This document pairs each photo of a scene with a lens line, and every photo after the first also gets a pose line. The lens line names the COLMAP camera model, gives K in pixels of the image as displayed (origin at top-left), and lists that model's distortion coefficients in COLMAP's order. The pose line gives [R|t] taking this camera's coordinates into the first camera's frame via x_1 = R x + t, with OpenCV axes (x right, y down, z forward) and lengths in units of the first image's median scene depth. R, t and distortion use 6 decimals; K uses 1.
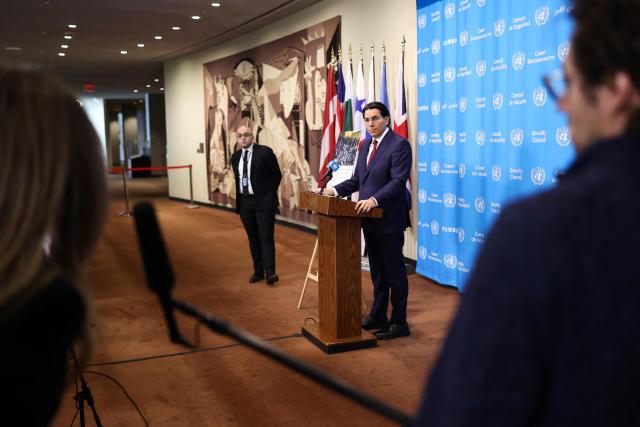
lens RADIAL K [[577.7, 0, 320.0], [0, 577.7, 213.5], [0, 0, 1]] dist [-0.000122, -0.002440]
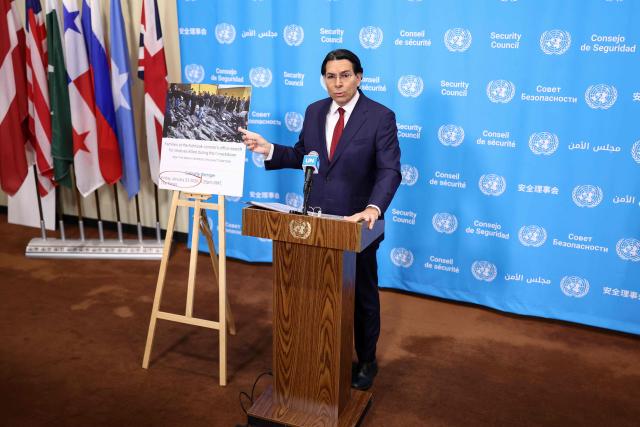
lens RADIAL K [[577.7, 0, 320.0], [0, 577.7, 213.5], [0, 0, 1]] dist [-0.000122, -0.002440]
pose [[0.709384, -0.192361, 0.678065, -0.126828], [0.073501, 0.976981, 0.200264, -0.048258], [-0.700979, -0.092226, 0.707193, 0.184234]]
